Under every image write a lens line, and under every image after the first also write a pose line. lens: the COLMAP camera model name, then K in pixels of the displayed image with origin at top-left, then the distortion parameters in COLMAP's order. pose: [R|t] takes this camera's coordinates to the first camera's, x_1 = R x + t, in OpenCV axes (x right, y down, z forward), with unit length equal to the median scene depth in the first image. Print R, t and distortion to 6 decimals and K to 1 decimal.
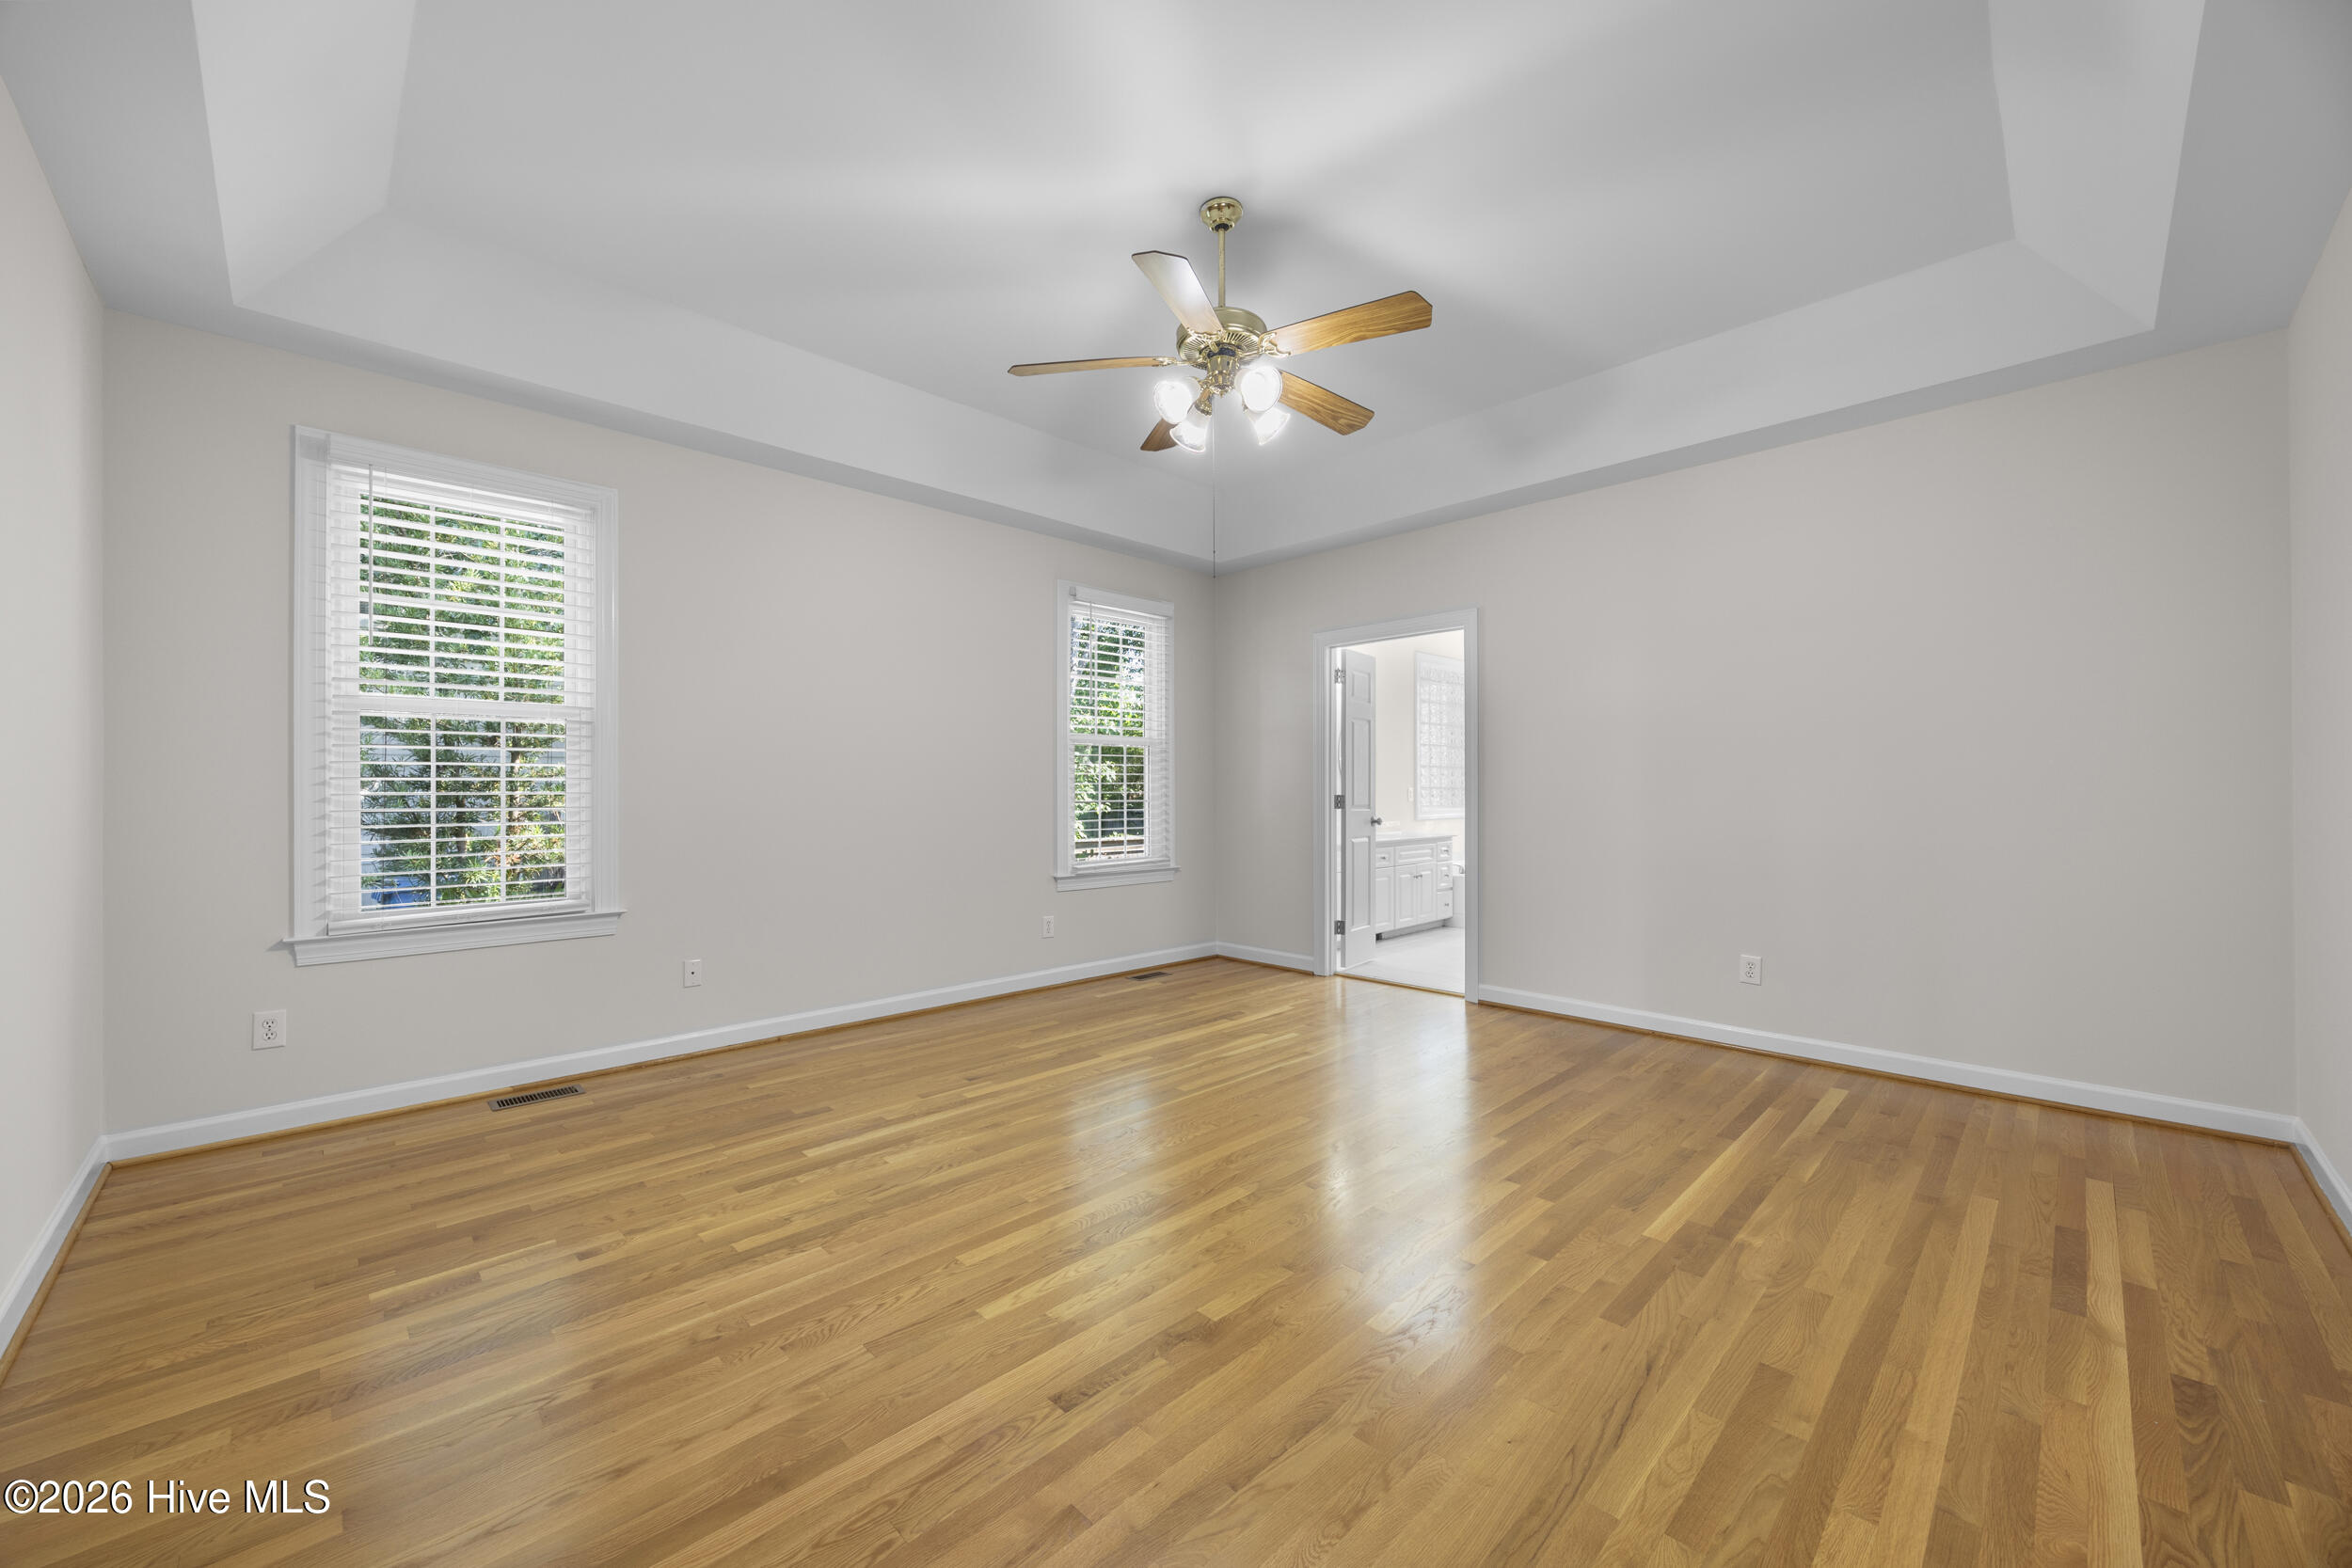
lens RADIAL K [[893.4, 0, 1173.3], [0, 893.4, 770.7], [0, 0, 1]] dist [-0.007531, 0.001324]
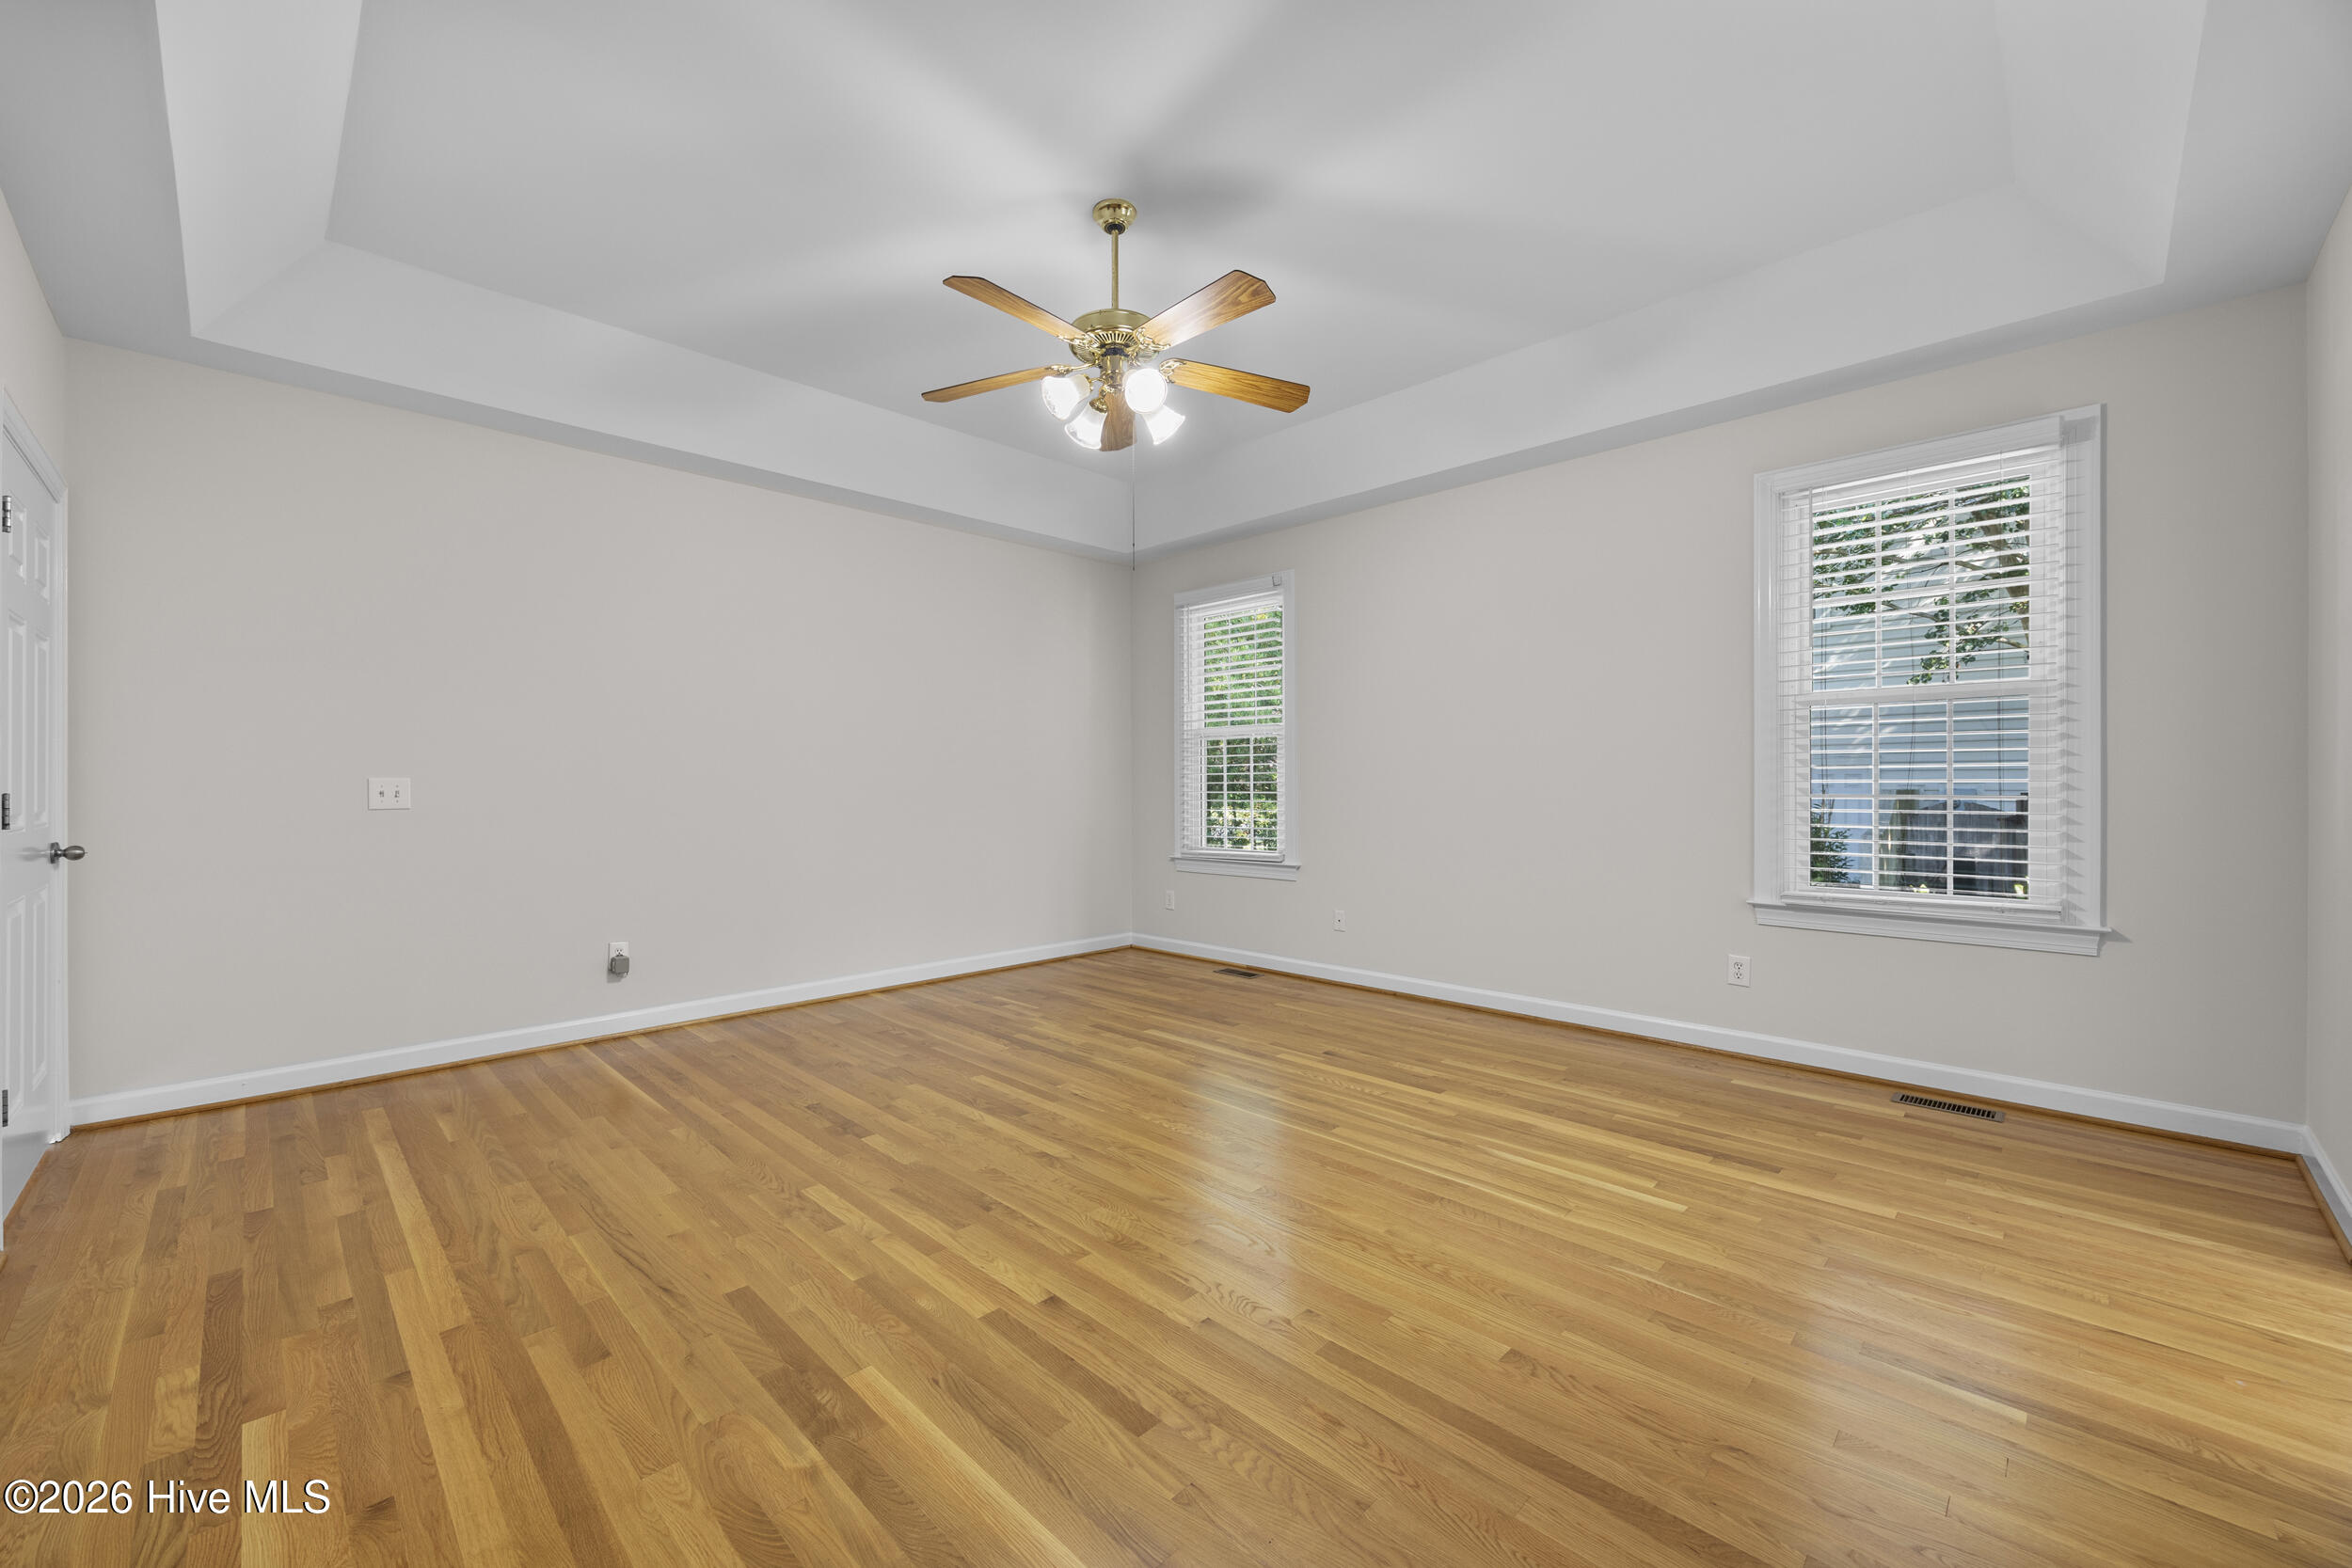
lens RADIAL K [[893.4, 0, 1180.1], [0, 893.4, 783.3], [0, 0, 1]] dist [-0.007531, 0.001324]
pose [[0.034024, 0.003848, -0.999414, 0.971579], [0.025990, 0.999651, 0.004733, 0.018498], [0.999083, -0.026135, 0.033912, 0.937286]]
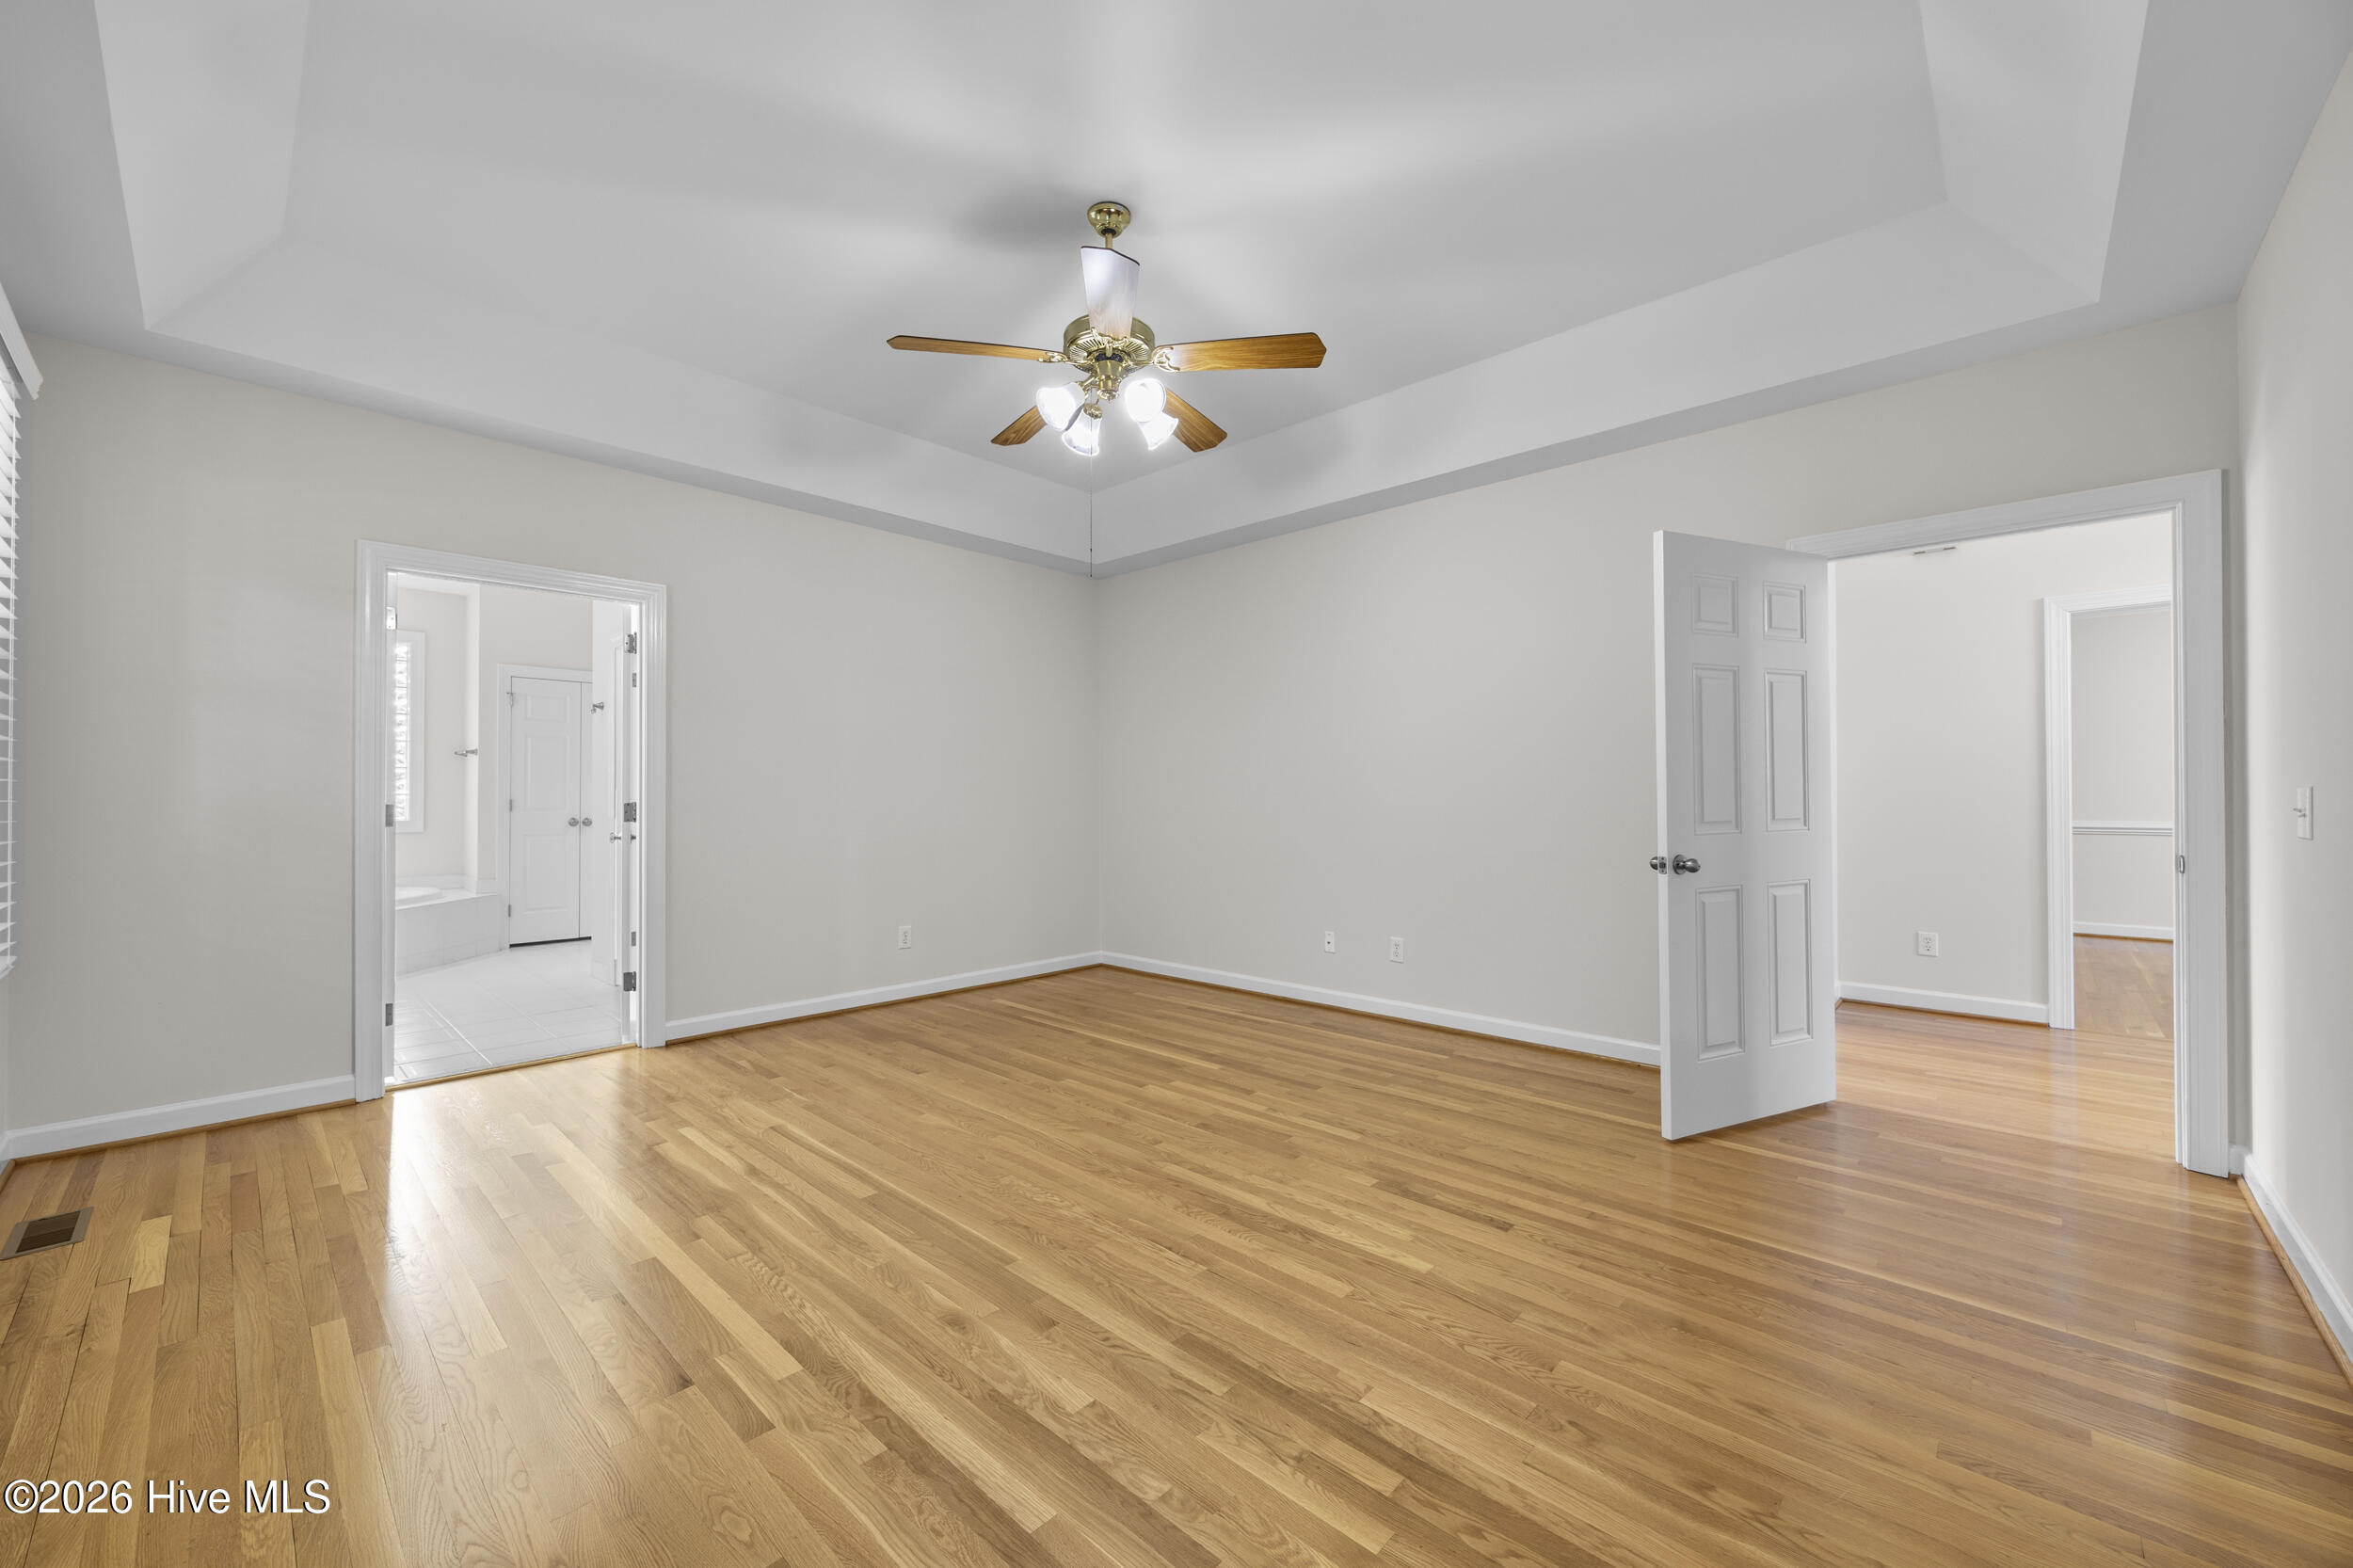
lens RADIAL K [[893.8, 0, 1123.4], [0, 893.8, 796.9], [0, 0, 1]] dist [-0.007531, 0.001324]
pose [[-0.003520, -0.000540, 0.999994, -0.852462], [-0.021451, 0.999770, 0.000464, 0.011043], [-0.999764, -0.021450, -0.003531, 0.890253]]
